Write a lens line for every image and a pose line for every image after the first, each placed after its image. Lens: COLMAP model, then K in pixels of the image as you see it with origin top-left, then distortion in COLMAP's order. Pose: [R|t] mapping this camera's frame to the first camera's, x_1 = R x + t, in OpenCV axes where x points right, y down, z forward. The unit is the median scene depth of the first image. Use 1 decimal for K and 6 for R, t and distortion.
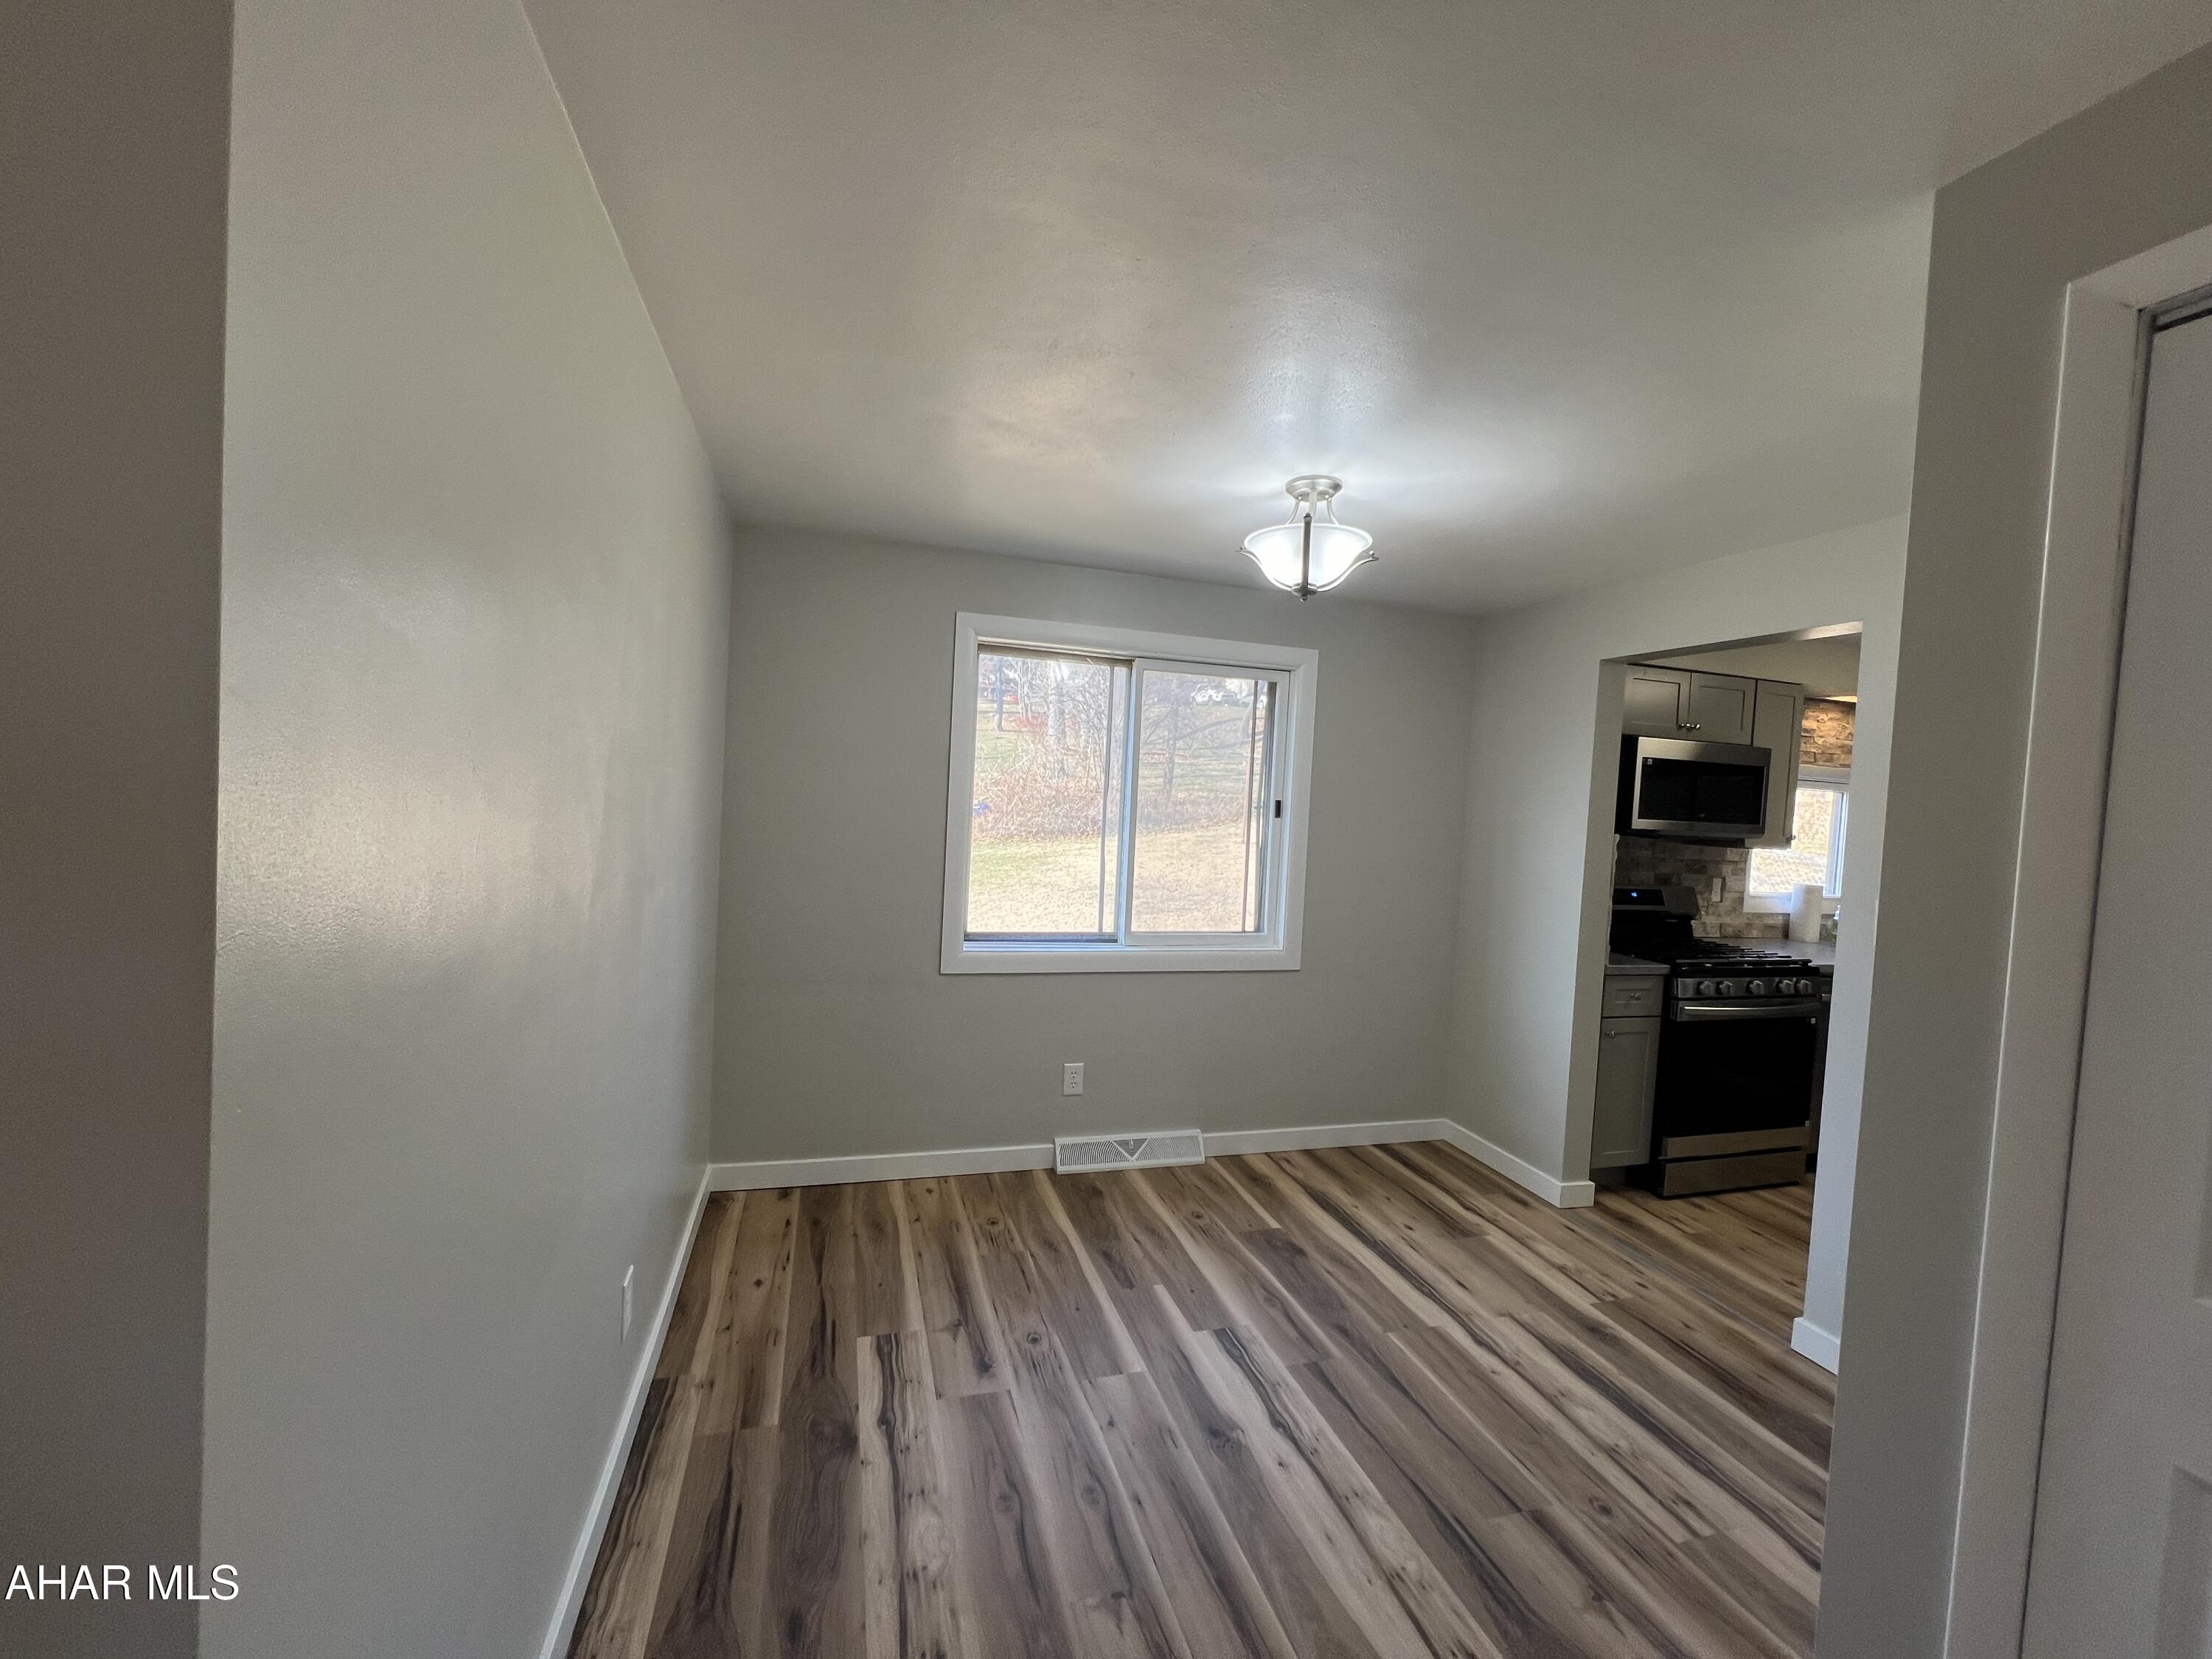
lens RADIAL K [[882.1, 0, 1102.5], [0, 882.1, 826.3], [0, 0, 1]] dist [-0.002154, 0.000288]
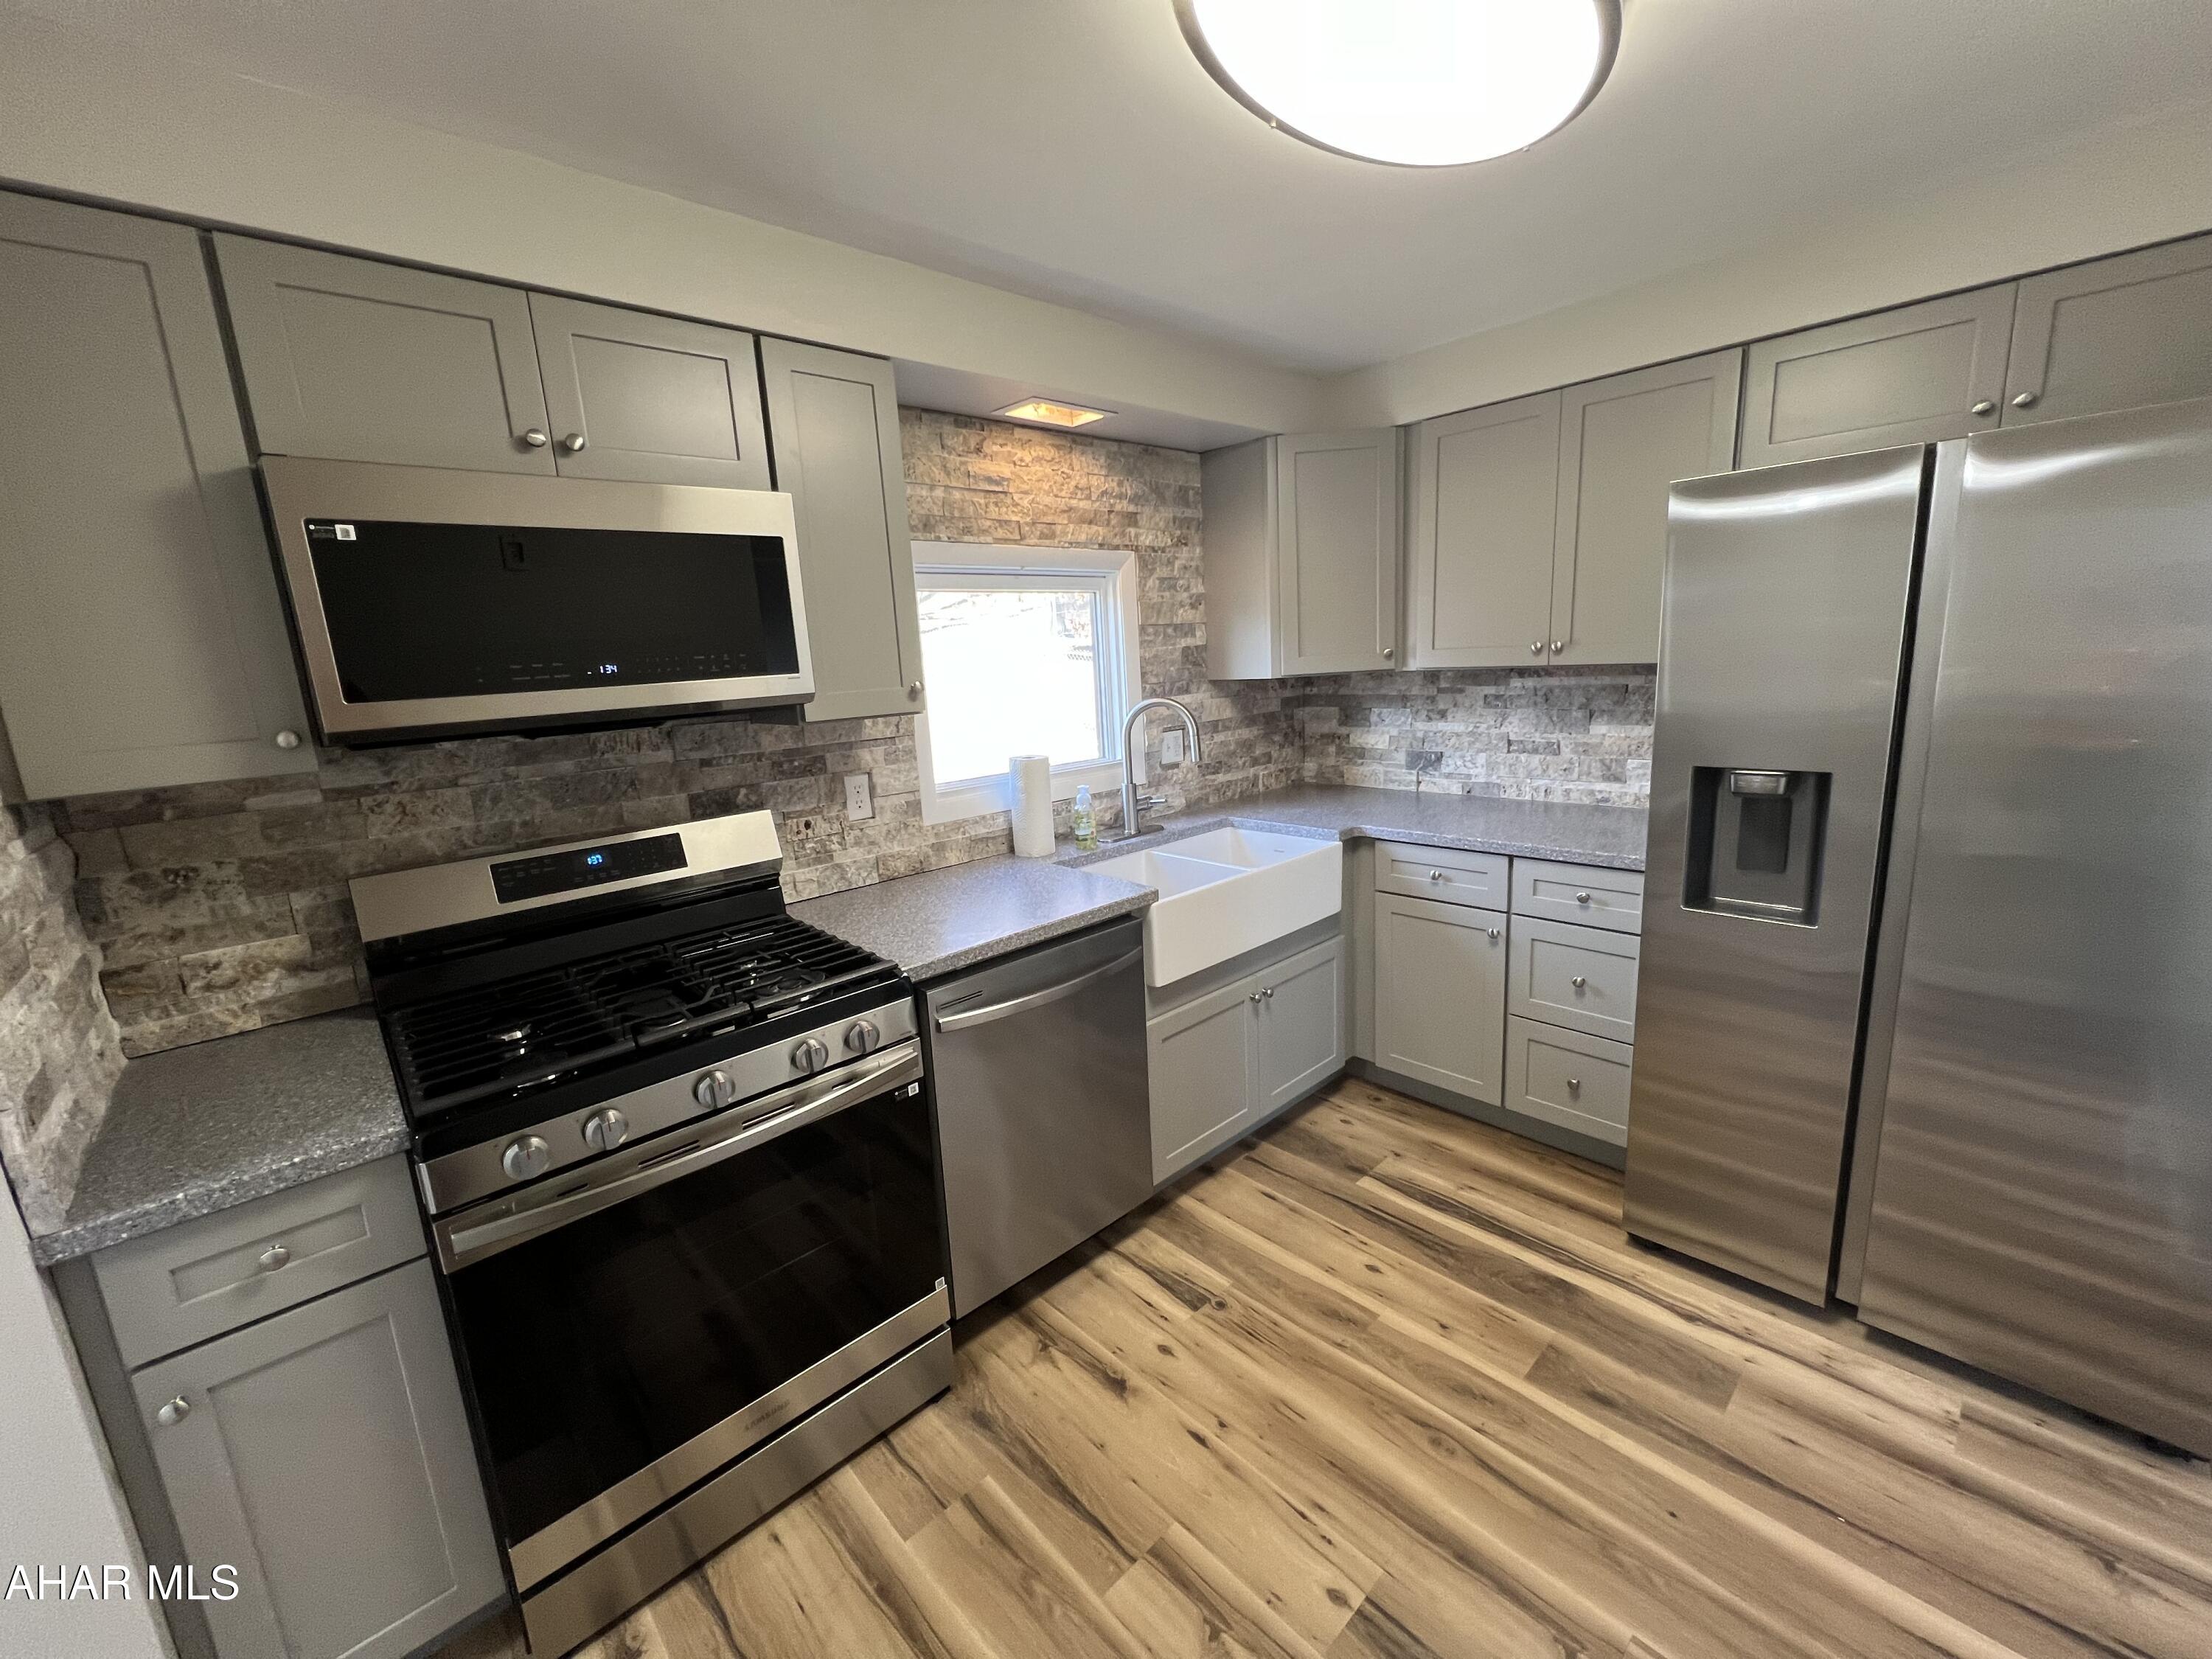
lens RADIAL K [[882.1, 0, 1102.5], [0, 882.1, 826.3], [0, 0, 1]] dist [-0.002154, 0.000288]
pose [[0.894975, -0.186487, 0.405269, 0.785759], [0.120107, 0.975618, 0.183697, 0.012213], [-0.429645, -0.115728, 0.895551, 0.595062]]
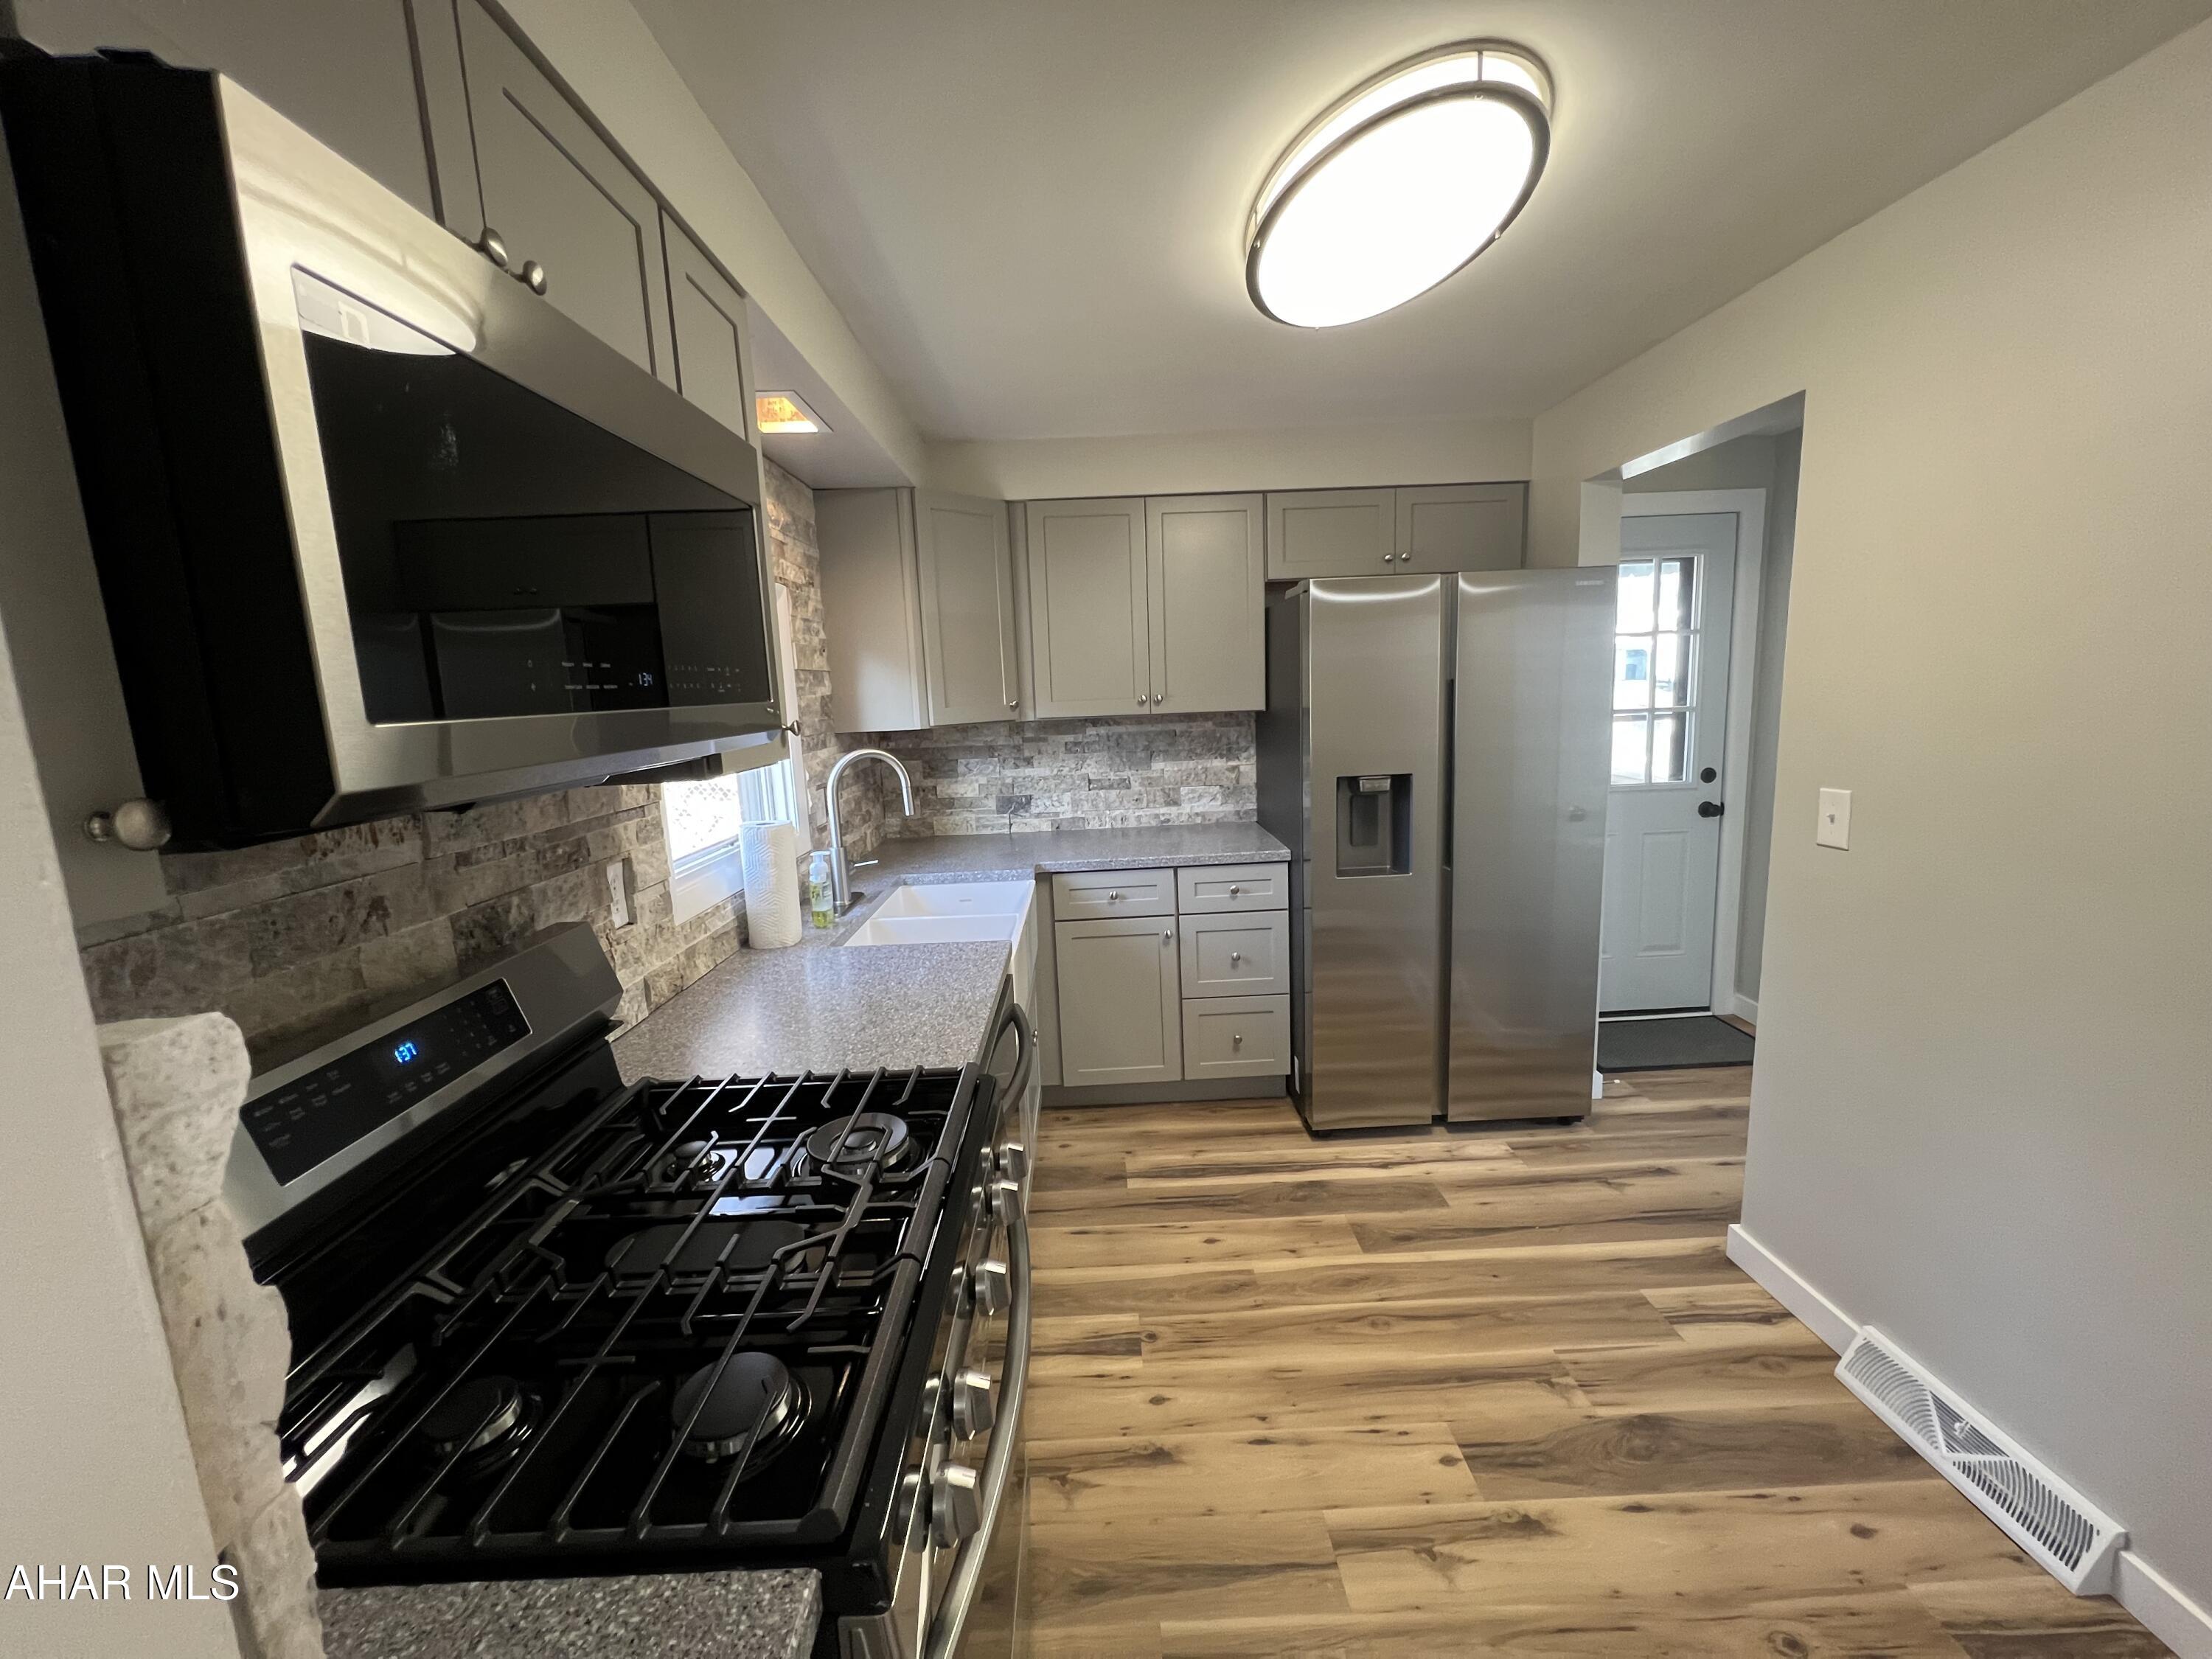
lens RADIAL K [[884.4, 0, 1104.6], [0, 884.4, 822.6], [0, 0, 1]] dist [-0.002821, -0.000008]
pose [[0.271282, -0.210572, 0.939184, 0.539610], [0.092233, 0.976972, 0.192403, -0.010105], [-0.958071, 0.034429, 0.284456, 0.909497]]
